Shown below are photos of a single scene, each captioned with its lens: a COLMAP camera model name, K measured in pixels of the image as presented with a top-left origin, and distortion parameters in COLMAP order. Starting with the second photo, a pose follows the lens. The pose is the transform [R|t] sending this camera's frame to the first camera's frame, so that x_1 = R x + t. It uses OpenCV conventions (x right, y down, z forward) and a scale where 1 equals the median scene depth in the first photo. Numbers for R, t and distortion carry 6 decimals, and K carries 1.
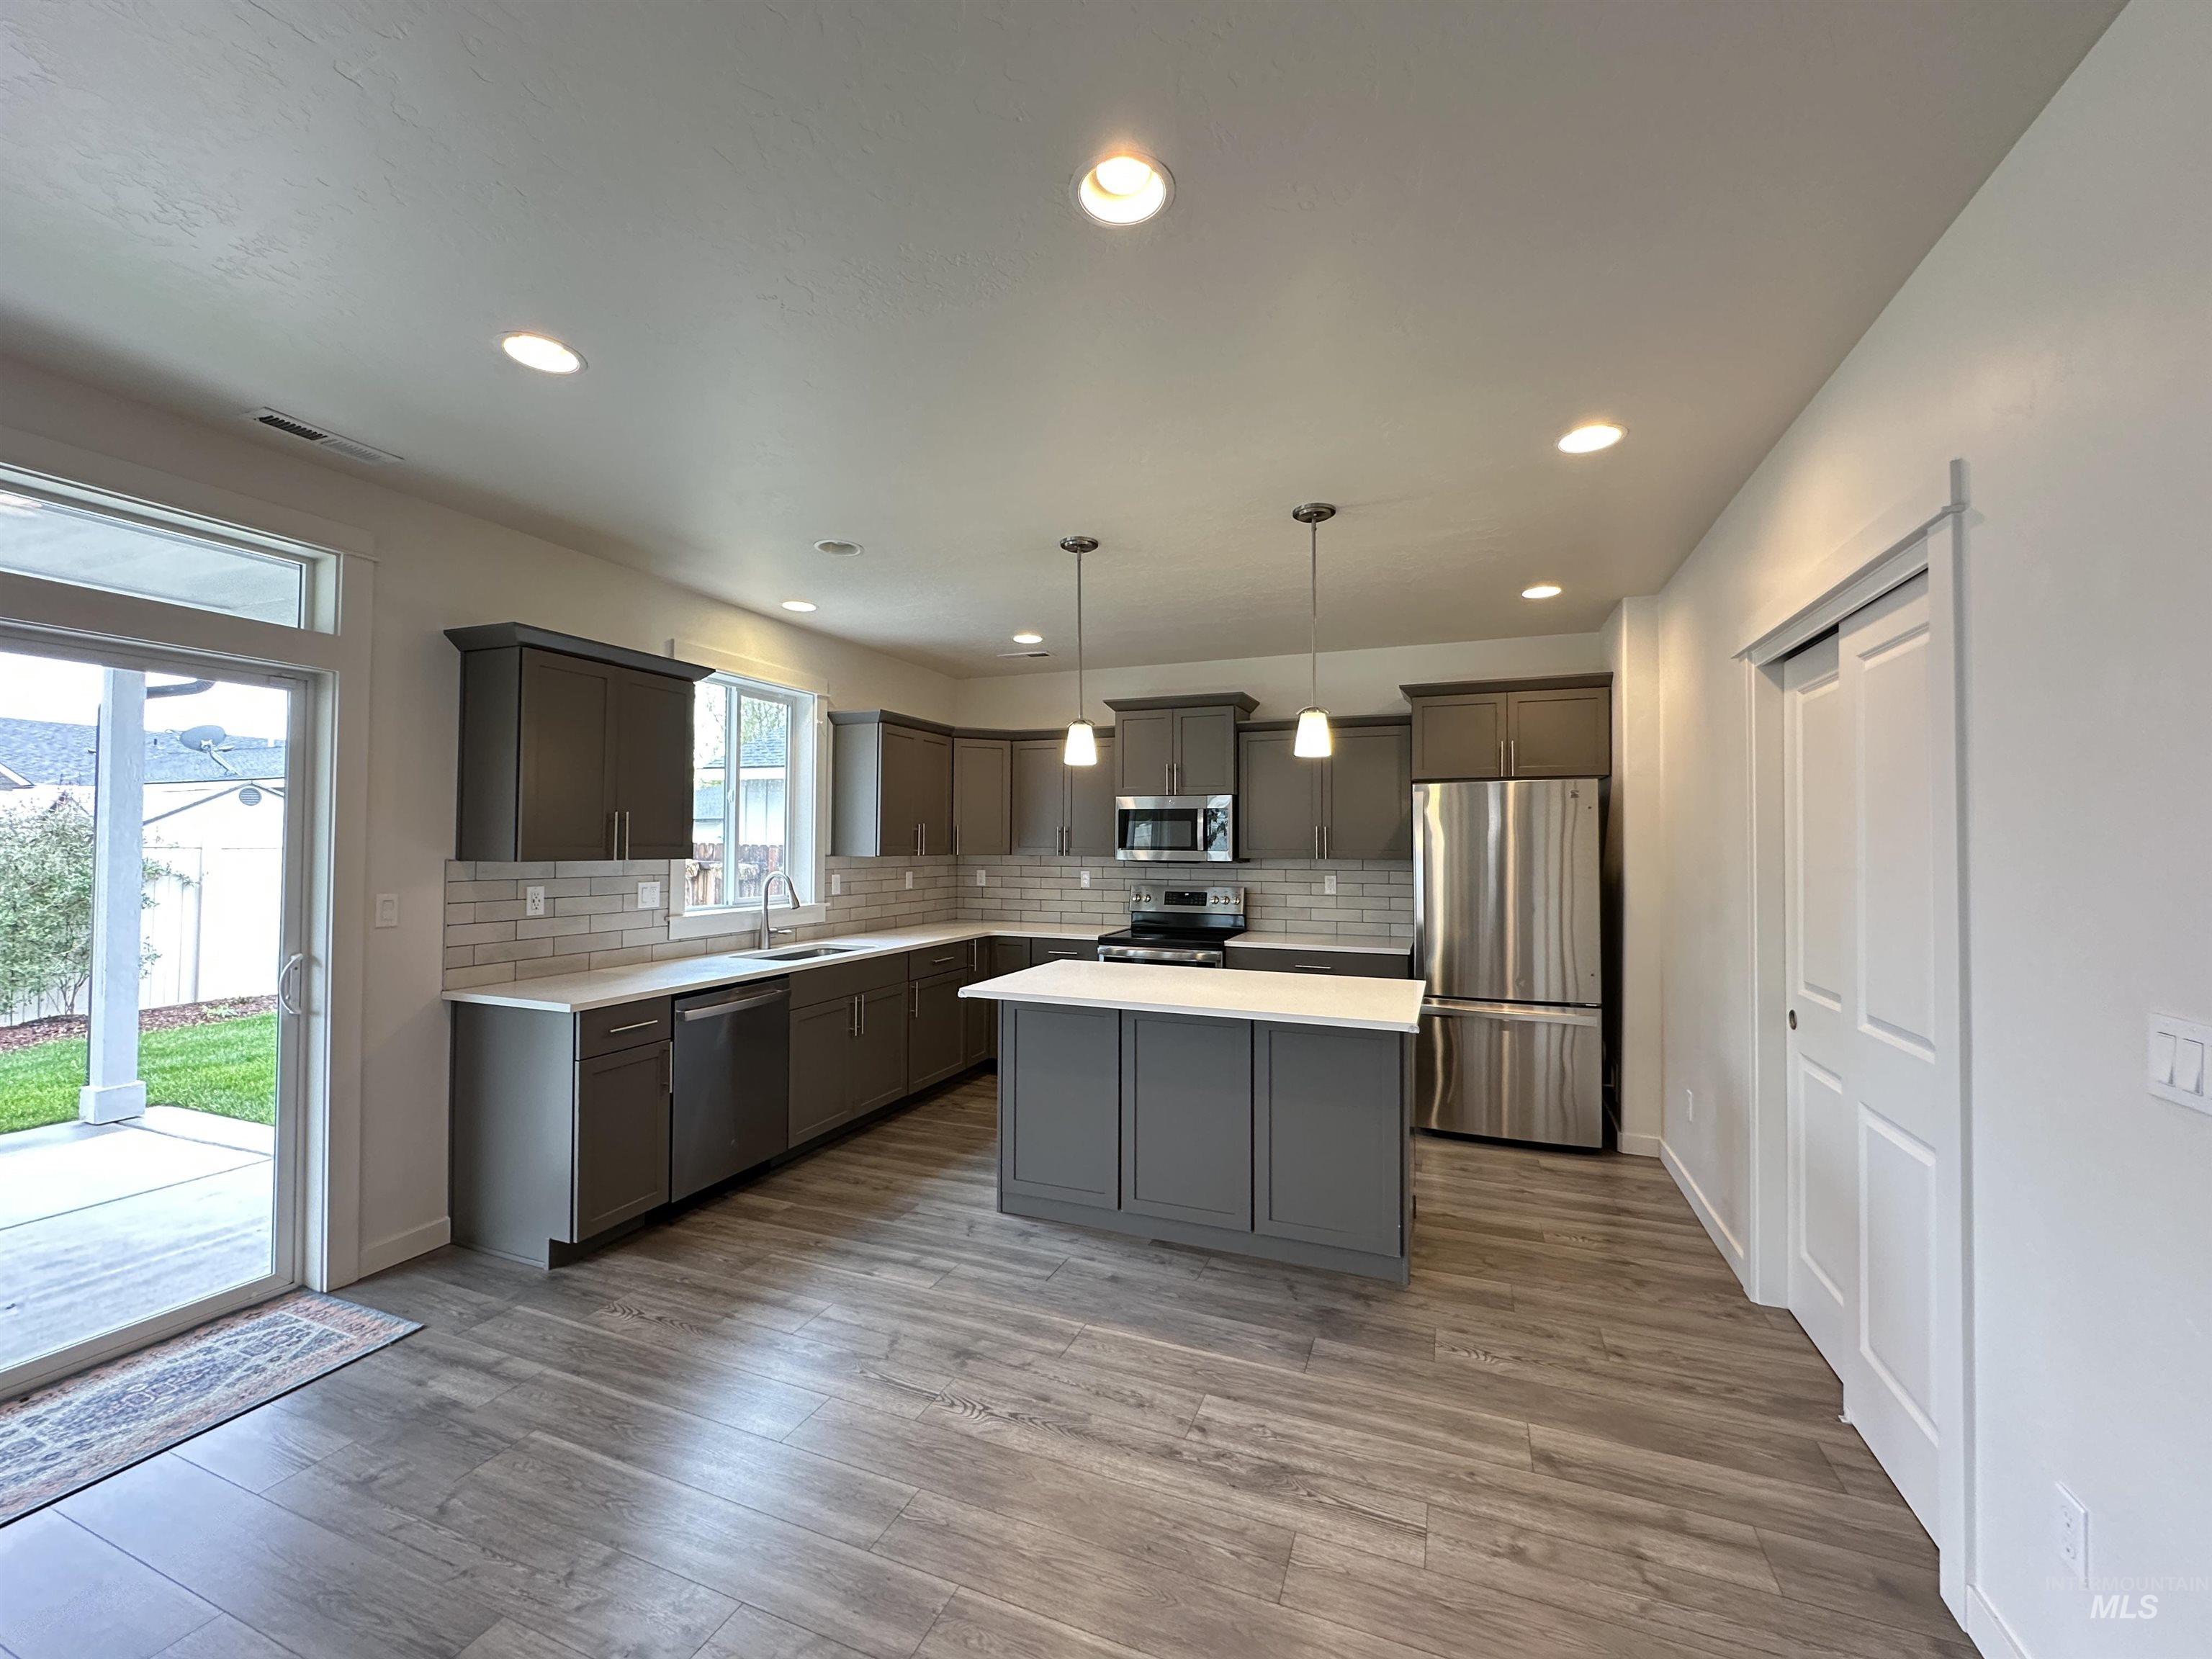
lens RADIAL K [[882.8, 0, 1106.6], [0, 882.8, 828.3], [0, 0, 1]] dist [-0.003269, 0.000957]
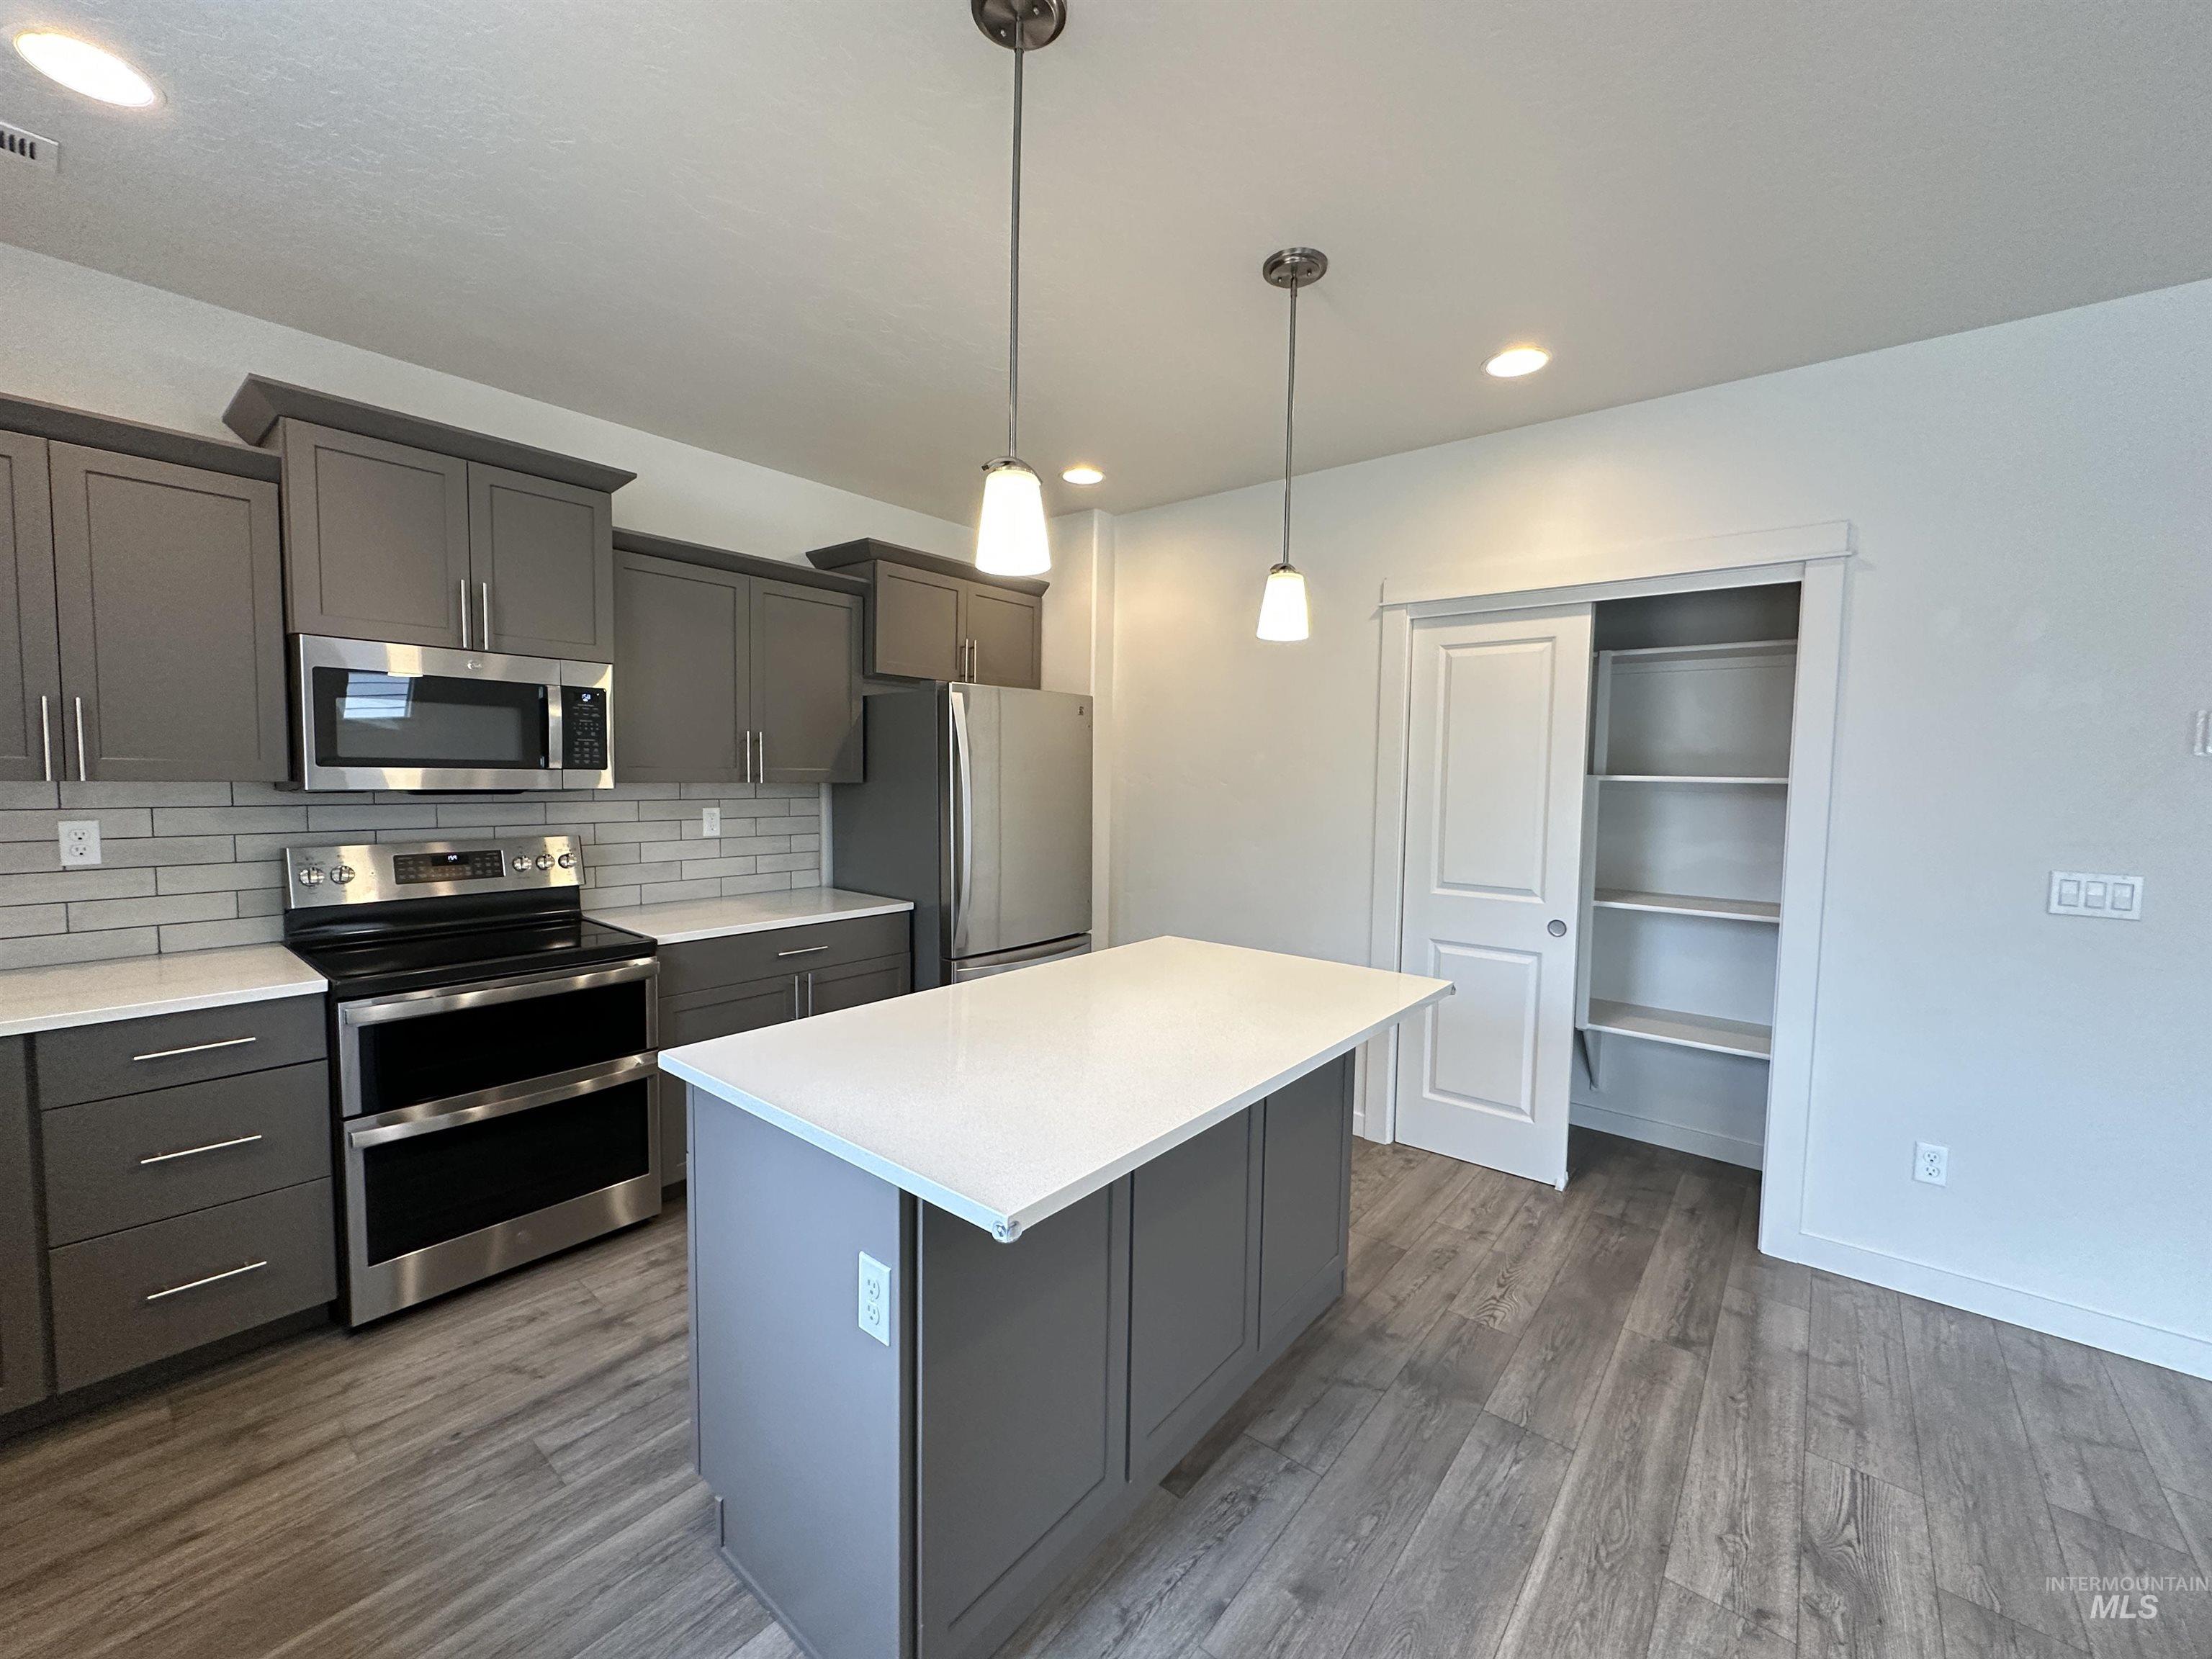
lens RADIAL K [[882.8, 0, 1106.6], [0, 882.8, 828.3], [0, 0, 1]] dist [-0.003269, 0.000957]
pose [[0.302263, -0.062007, 0.951206, -0.418722], [-0.033212, 0.996591, 0.075519, 0.015820], [-0.952646, -0.054418, 0.299174, 0.819051]]
